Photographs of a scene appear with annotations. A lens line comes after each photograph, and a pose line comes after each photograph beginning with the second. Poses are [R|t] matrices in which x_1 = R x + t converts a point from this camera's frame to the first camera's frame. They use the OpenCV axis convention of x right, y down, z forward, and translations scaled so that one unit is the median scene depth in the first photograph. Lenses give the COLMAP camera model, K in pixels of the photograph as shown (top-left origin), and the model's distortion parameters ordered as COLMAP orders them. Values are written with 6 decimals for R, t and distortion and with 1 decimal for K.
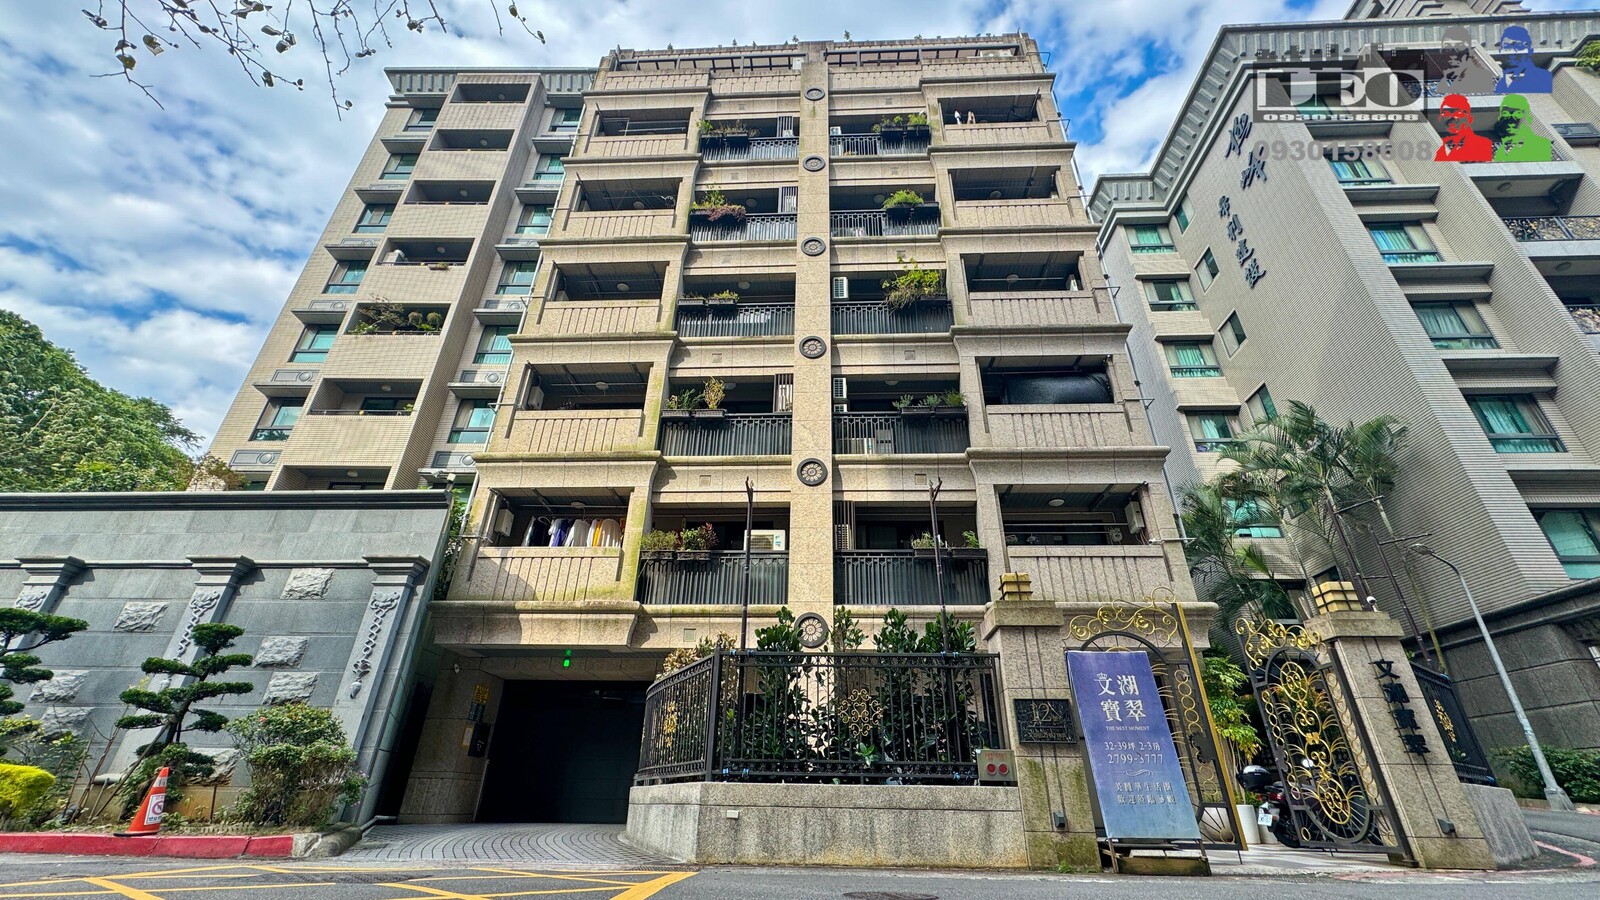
lens RADIAL K [[640.8, 0, 803.5], [0, 640.8, 456.9], [0, 0, 1]] dist [-0.001034, 0.000984]
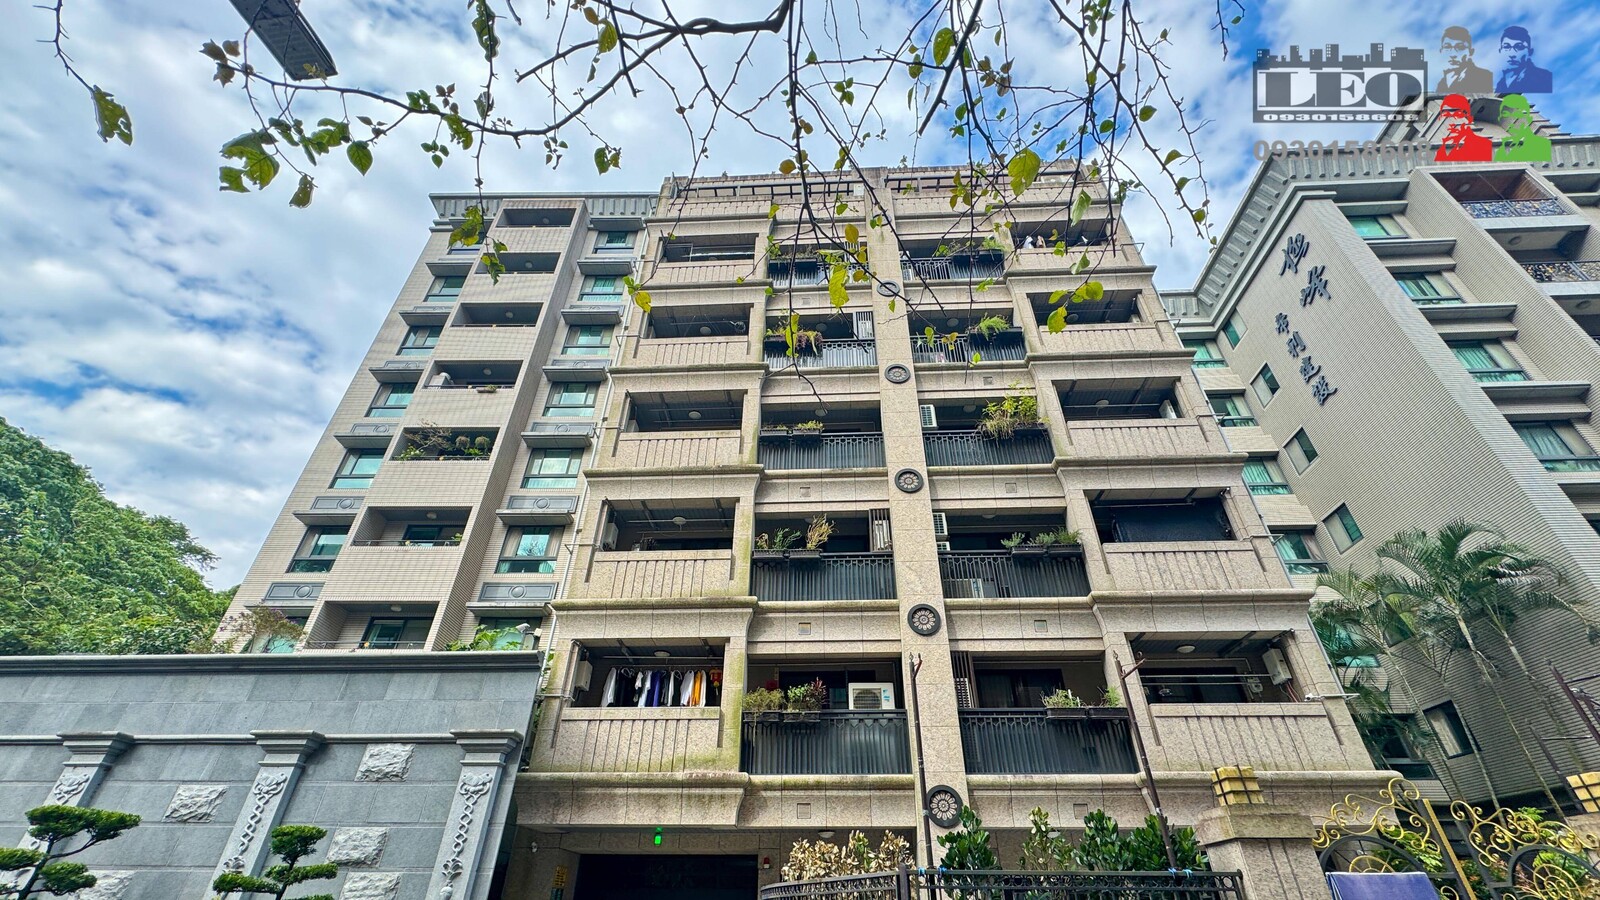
lens RADIAL K [[640.8, 0, 805.0], [0, 640.8, 505.5], [0, 0, 1]] dist [-0.001034, 0.000984]
pose [[0.999965, -0.008138, 0.002162, -0.142232], [0.008289, 0.996549, -0.082594, -0.058373], [-0.001482, 0.082609, 0.996581, 0.063162]]
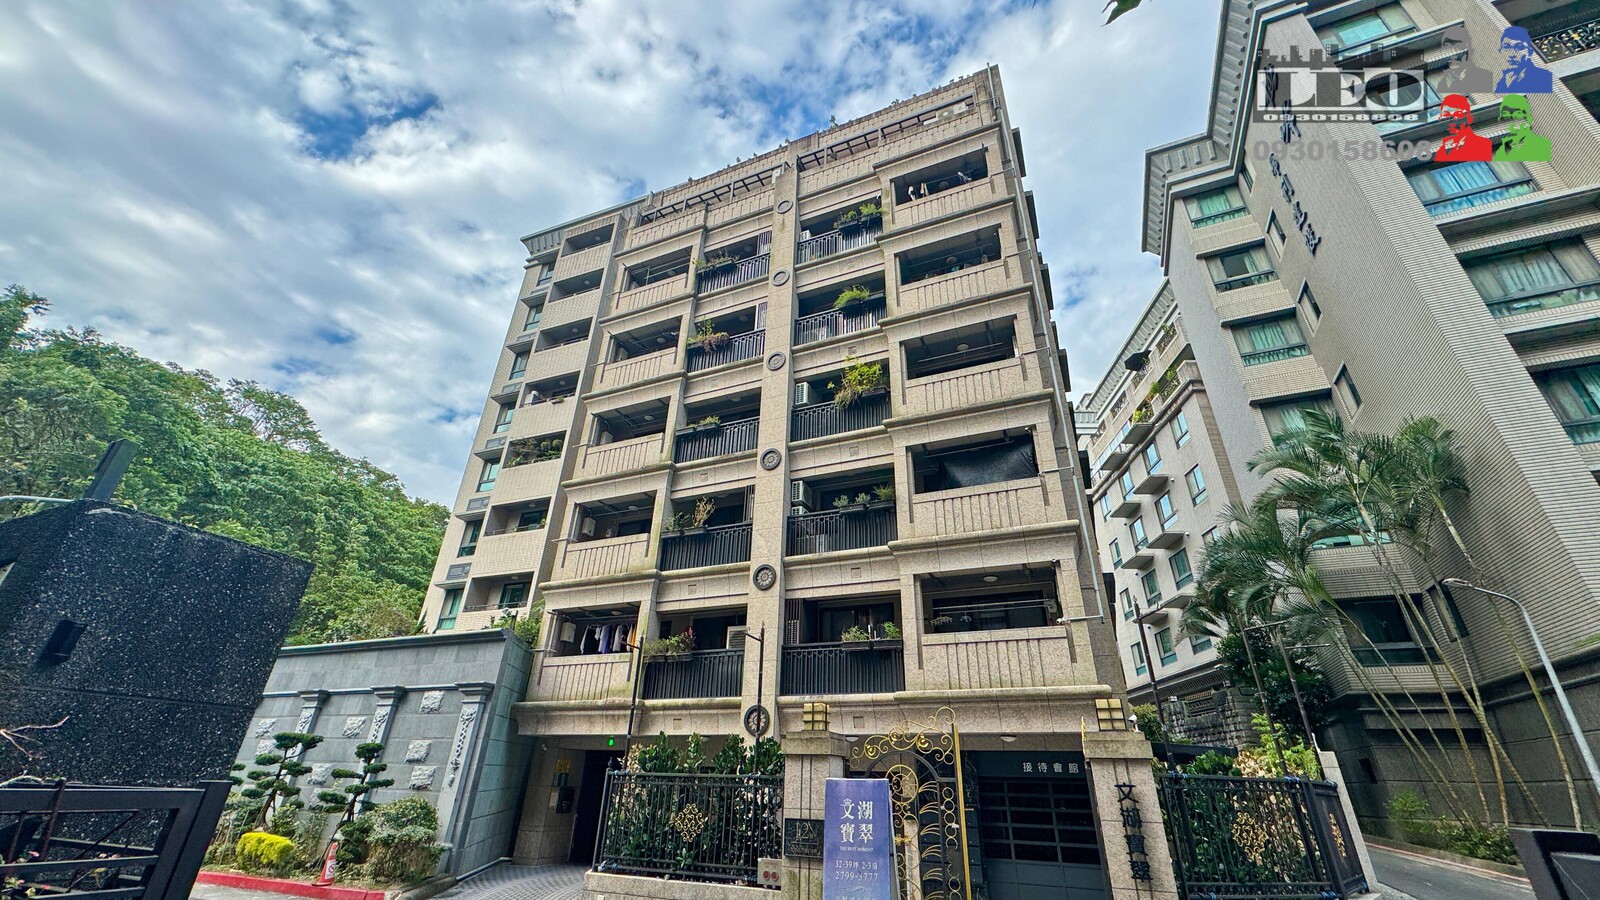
lens RADIAL K [[640.8, 0, 795.9], [0, 640.8, 440.4], [0, 0, 1]] dist [-0.001034, 0.000984]
pose [[0.931815, -0.165091, -0.323212, 0.443866], [0.162684, 0.986070, -0.034652, -0.158006], [0.324430, -0.020292, 0.945692, -0.091304]]
